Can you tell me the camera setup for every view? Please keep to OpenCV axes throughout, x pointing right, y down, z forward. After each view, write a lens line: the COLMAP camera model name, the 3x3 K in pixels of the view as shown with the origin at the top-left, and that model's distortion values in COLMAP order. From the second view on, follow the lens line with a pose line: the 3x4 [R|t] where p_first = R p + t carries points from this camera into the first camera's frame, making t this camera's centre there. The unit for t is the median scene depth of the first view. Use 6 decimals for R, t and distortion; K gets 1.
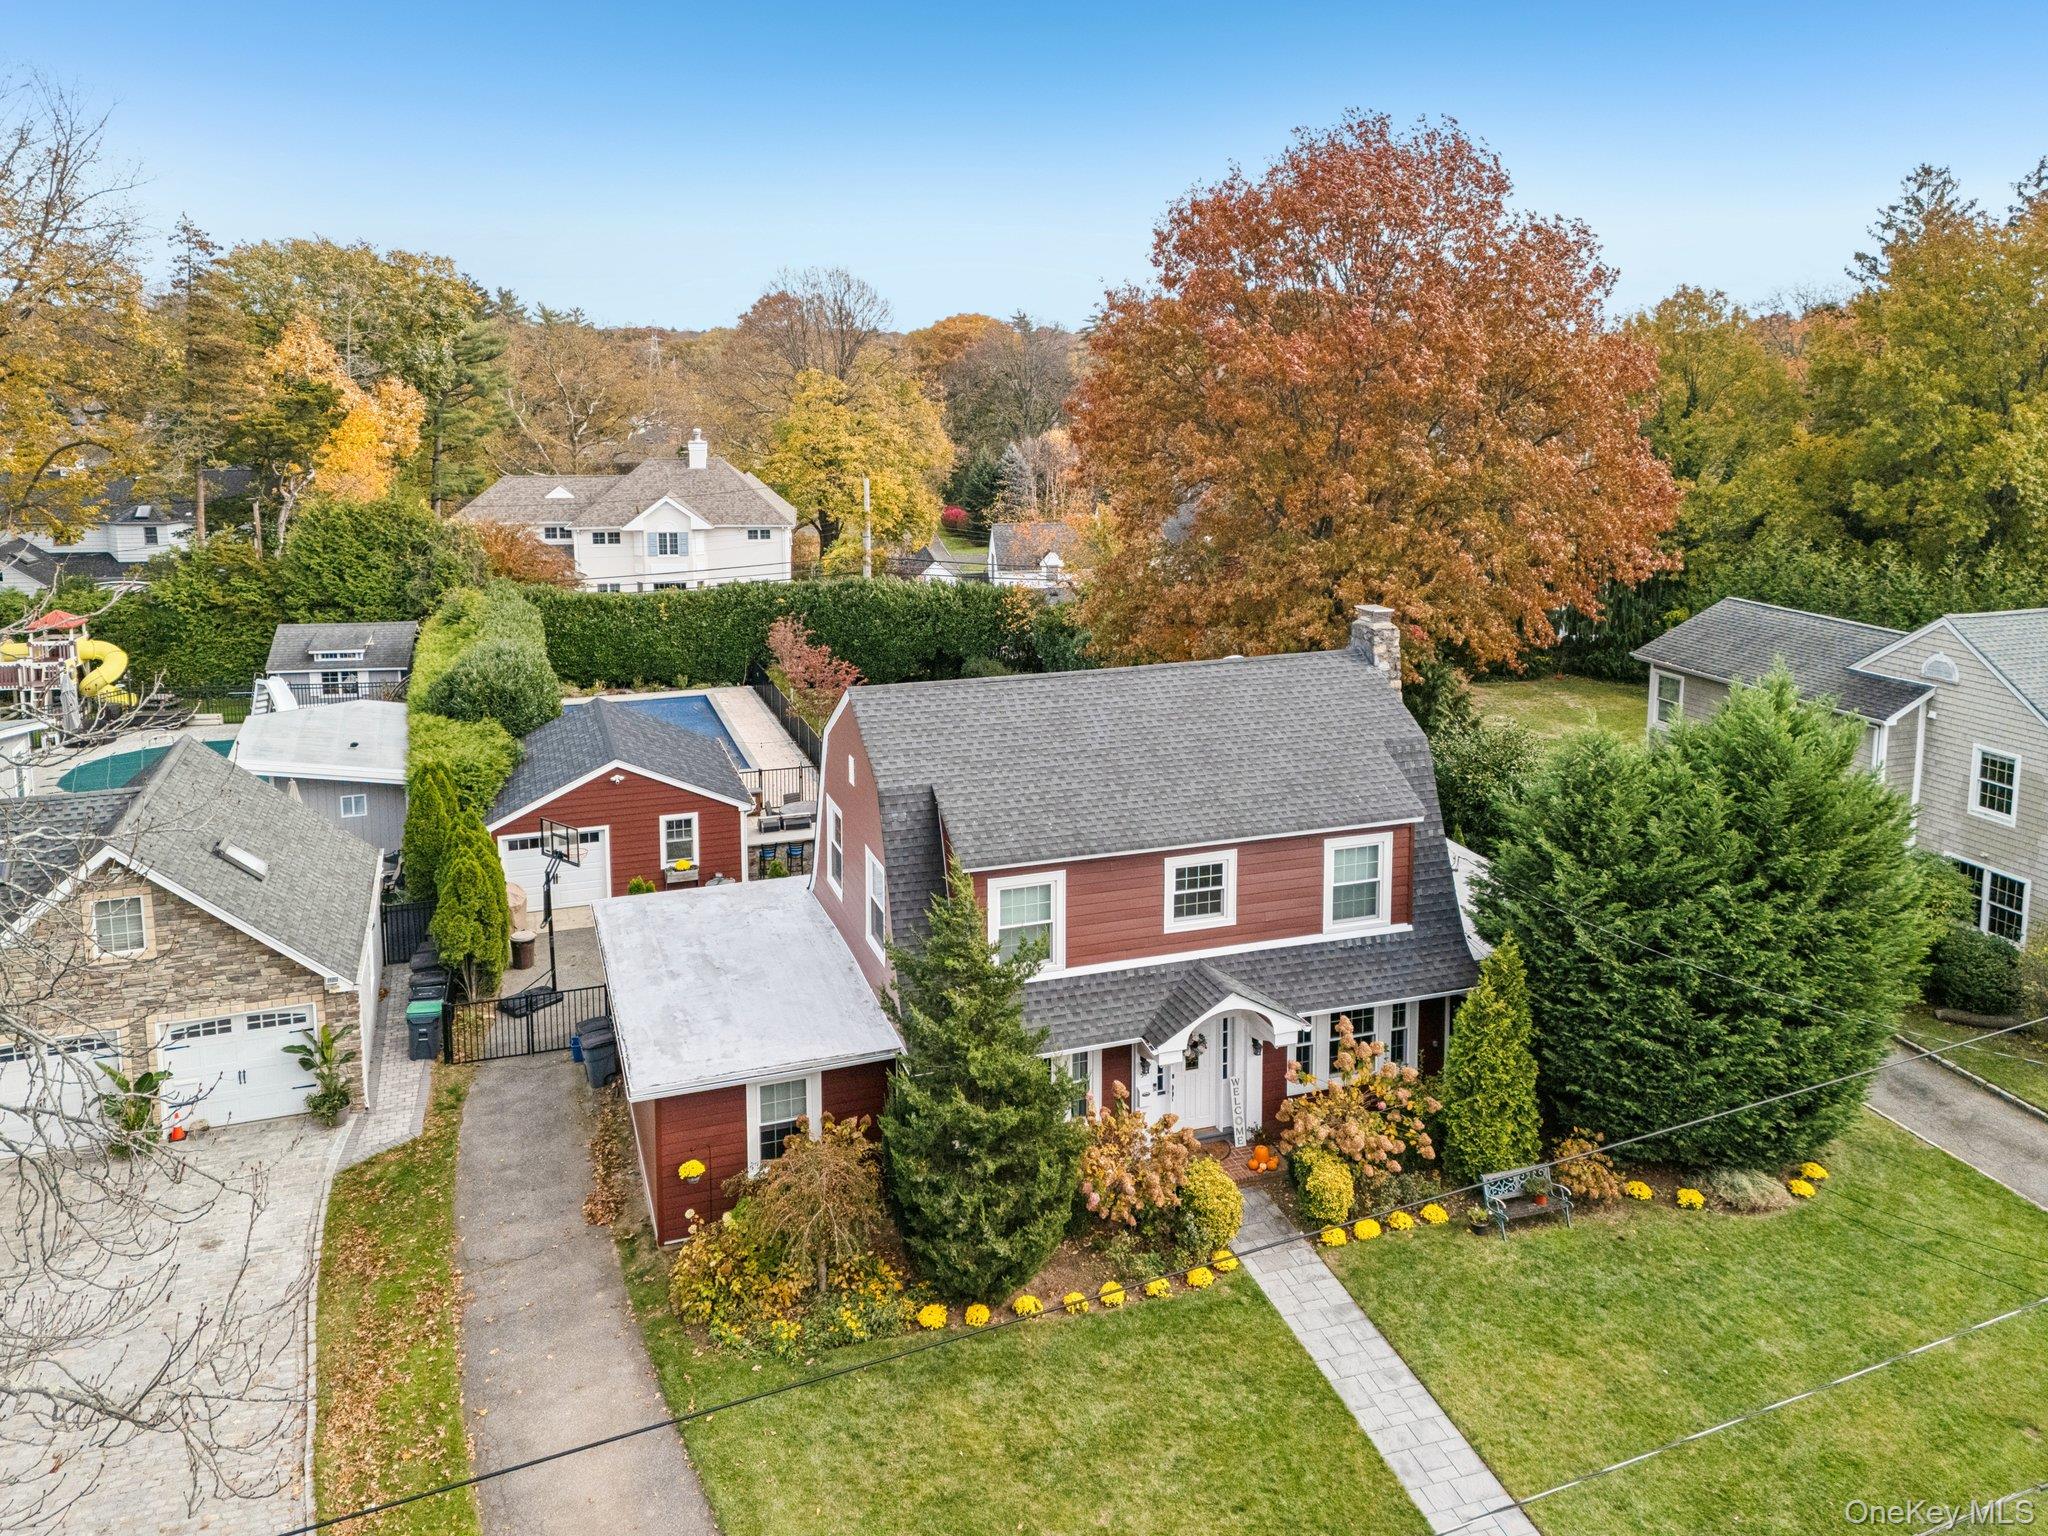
lens RADIAL K [[1599.0, 0, 1021.9], [0, 1599.0, 500.7], [0, 0, 1]] dist [0.030490, 0.000724]
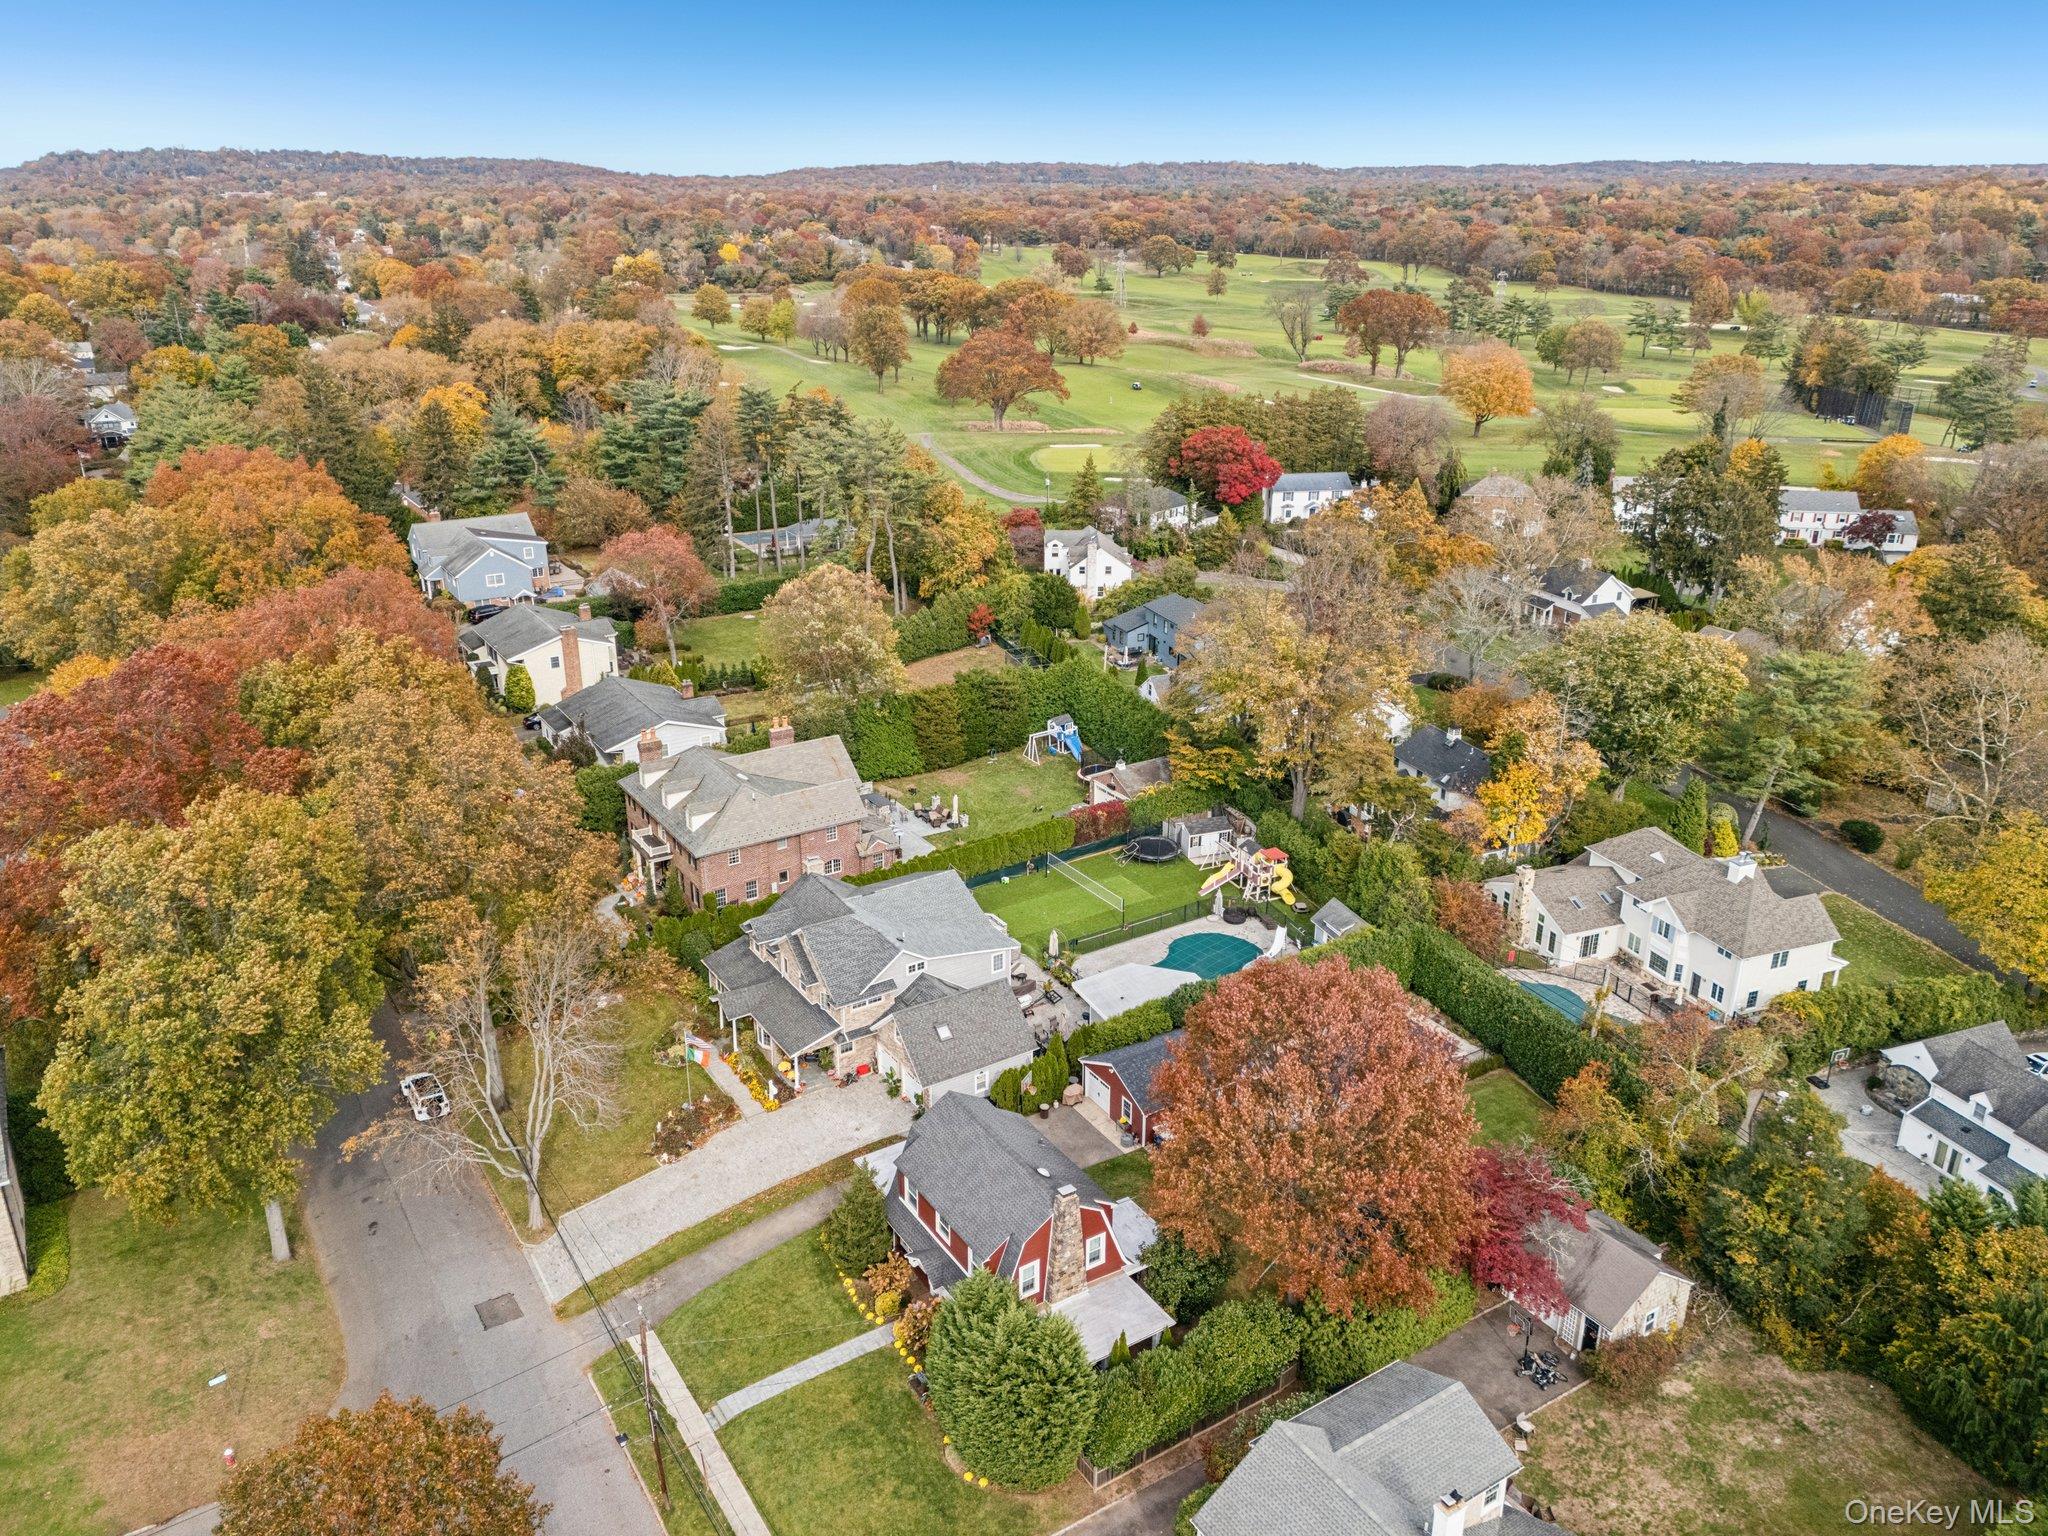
lens RADIAL K [[1493.5, 0, 1055.2], [0, 1493.5, 774.2], [0, 0, 1]] dist [0.124065, -0.145223]
pose [[0.248066, 0.356055, -0.900937, 2.138478], [-0.108780, 0.934362, 0.339314, -1.336372], [0.962616, 0.013831, 0.270515, 0.449914]]
